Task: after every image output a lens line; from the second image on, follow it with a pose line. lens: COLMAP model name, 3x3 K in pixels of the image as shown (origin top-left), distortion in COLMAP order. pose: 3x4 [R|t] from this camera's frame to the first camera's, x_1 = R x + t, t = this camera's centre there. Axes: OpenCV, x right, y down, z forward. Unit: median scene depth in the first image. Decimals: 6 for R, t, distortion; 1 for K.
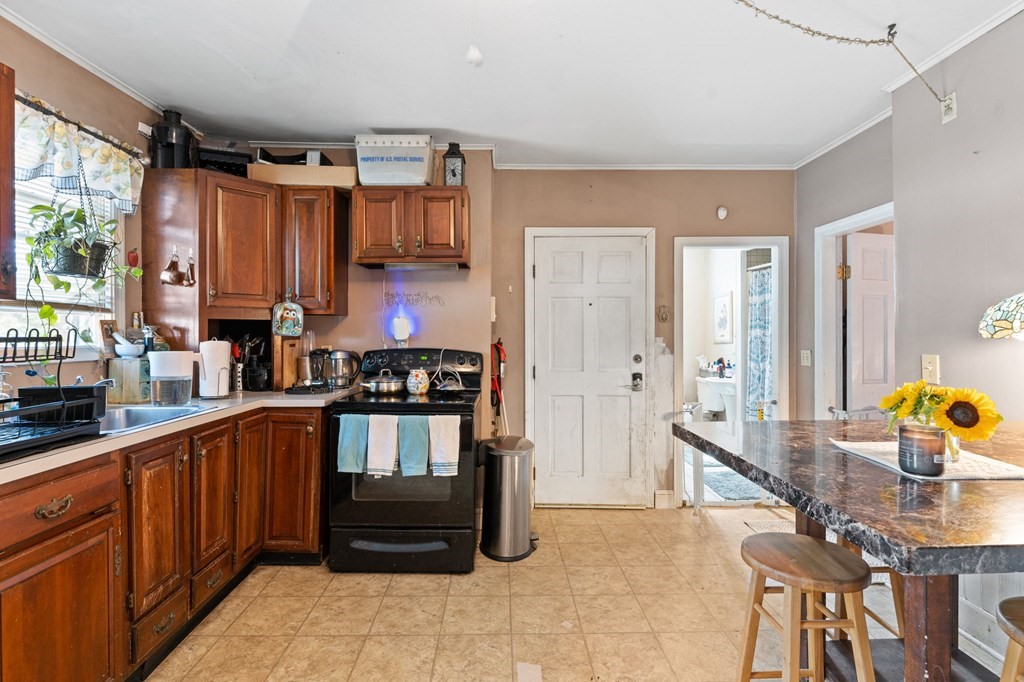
lens RADIAL K [[492.9, 0, 510.1], [0, 492.9, 327.1], [0, 0, 1]] dist [-0.002147, -0.000268]
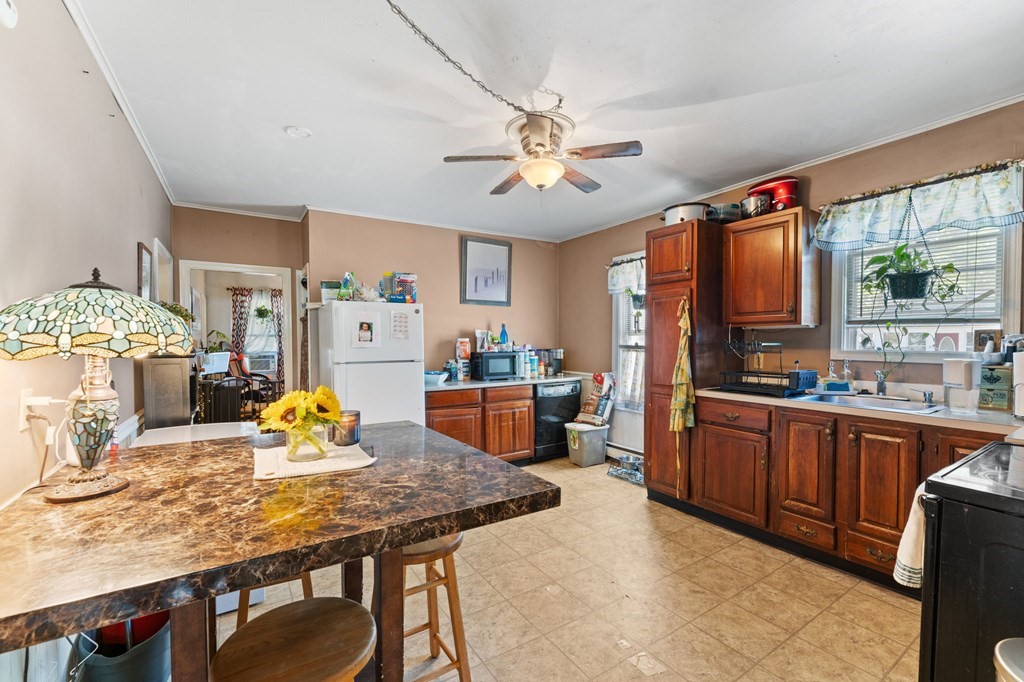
lens RADIAL K [[419.0, 0, 512.1], [0, 419.0, 341.9], [0, 0, 1]] dist [-0.002921, -0.000293]
pose [[-0.850975, 0.007155, -0.525157, 0.519192], [0.010777, 0.999935, -0.003840, 0.004161], [0.525095, -0.008928, -0.850997, 1.118904]]
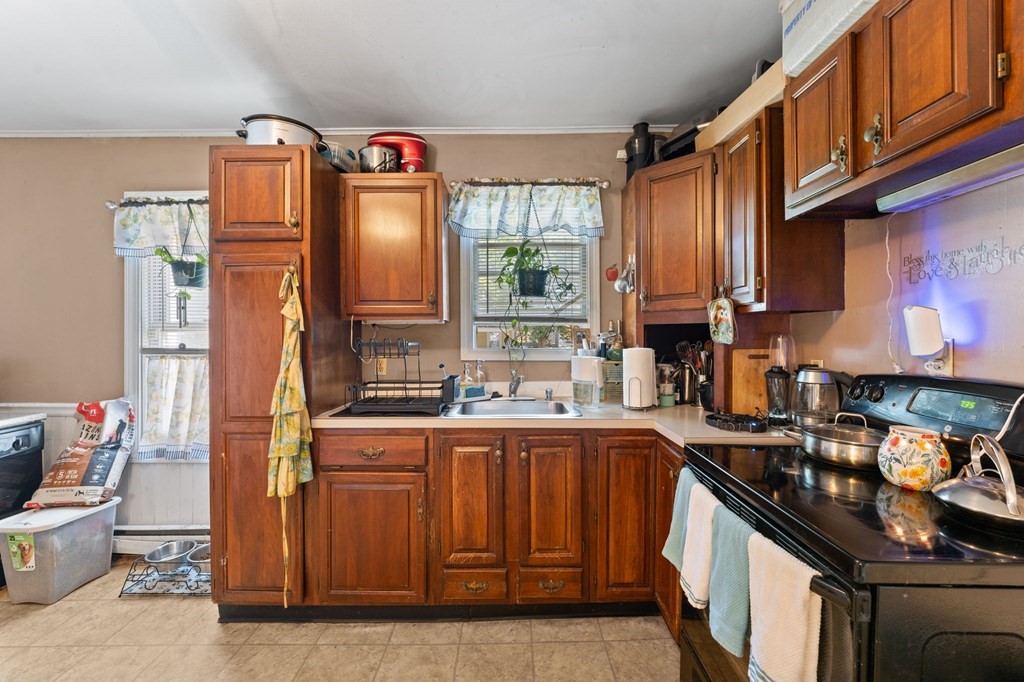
lens RADIAL K [[419.0, 0, 512.1], [0, 419.0, 341.9], [0, 0, 1]] dist [-0.002921, -0.000293]
pose [[-0.016401, 0.012253, -0.999790, 0.203755], [0.016015, 0.999800, 0.011991, 0.002602], [0.999737, -0.015815, -0.016594, 0.769242]]
